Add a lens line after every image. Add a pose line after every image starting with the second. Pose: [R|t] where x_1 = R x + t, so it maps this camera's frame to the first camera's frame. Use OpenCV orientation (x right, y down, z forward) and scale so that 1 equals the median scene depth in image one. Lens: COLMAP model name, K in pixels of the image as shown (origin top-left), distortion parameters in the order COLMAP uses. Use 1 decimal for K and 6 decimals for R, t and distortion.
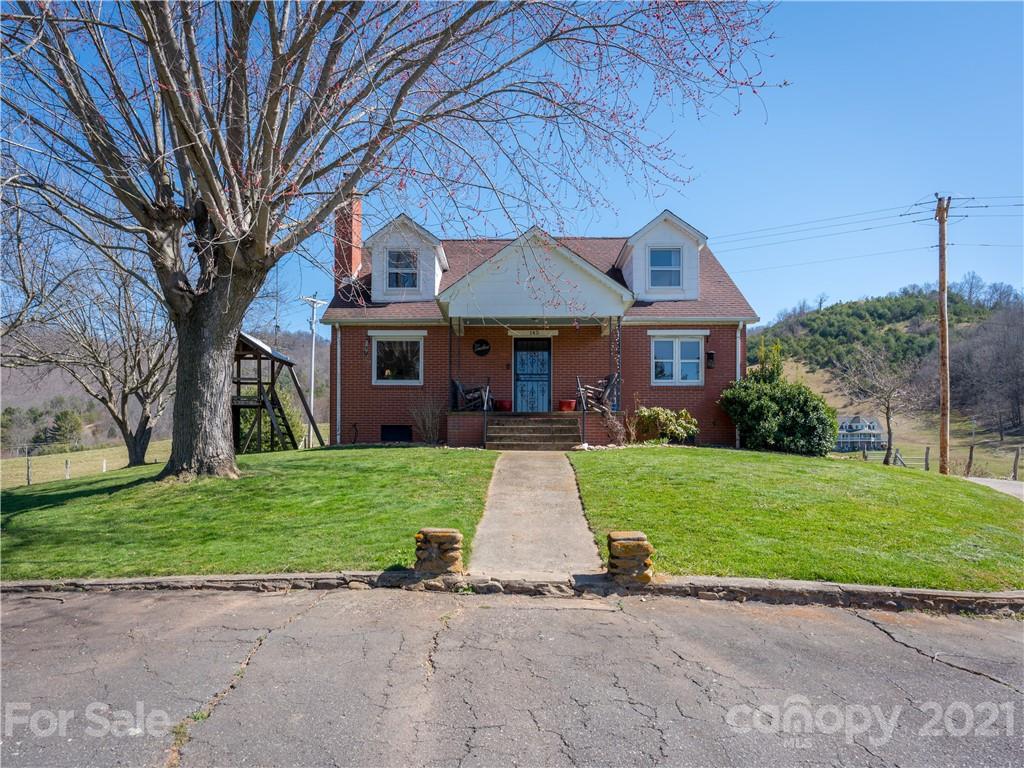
lens RADIAL K [[645.7, 0, 471.5], [0, 645.7, 431.5], [0, 0, 1]] dist [-0.003662, 0.003668]
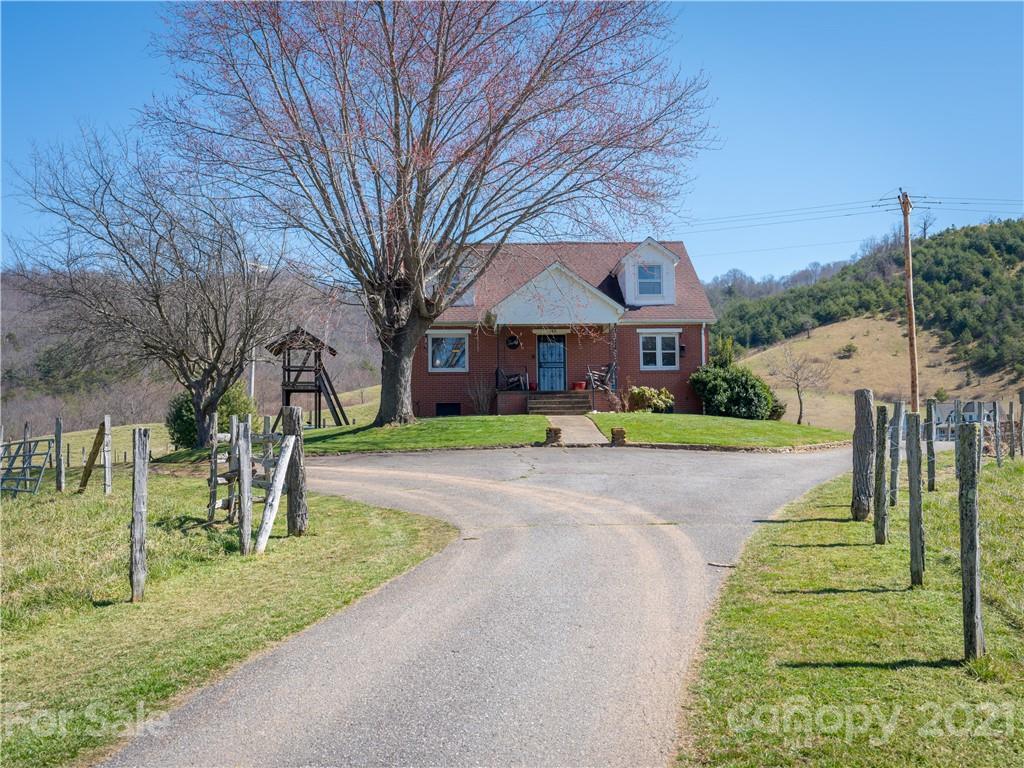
lens RADIAL K [[1113.0, 0, 501.7], [0, 1113.0, 385.6], [0, 0, 1]] dist [0.016098, 0.000000]
pose [[0.993240, -0.011975, 0.115458, -0.265873], [0.017358, 0.998803, -0.045733, 0.059195], [-0.114772, 0.047428, 0.992259, -1.219994]]
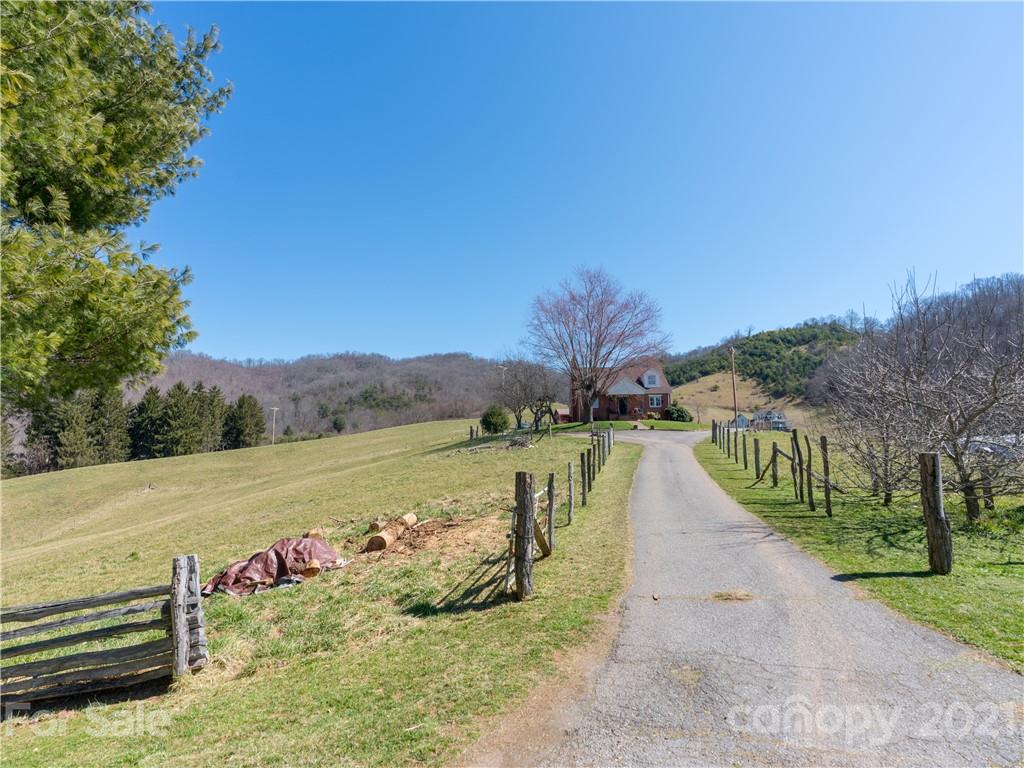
lens RADIAL K [[514.8, 0, 510.2], [0, 514.8, 388.9], [0, 0, 1]] dist [-0.014253, 0.007249]
pose [[0.999226, -0.014194, 0.036684, -0.801533], [0.016835, 0.997211, -0.072715, 0.043658], [-0.035549, 0.073277, 0.996678, -2.479759]]
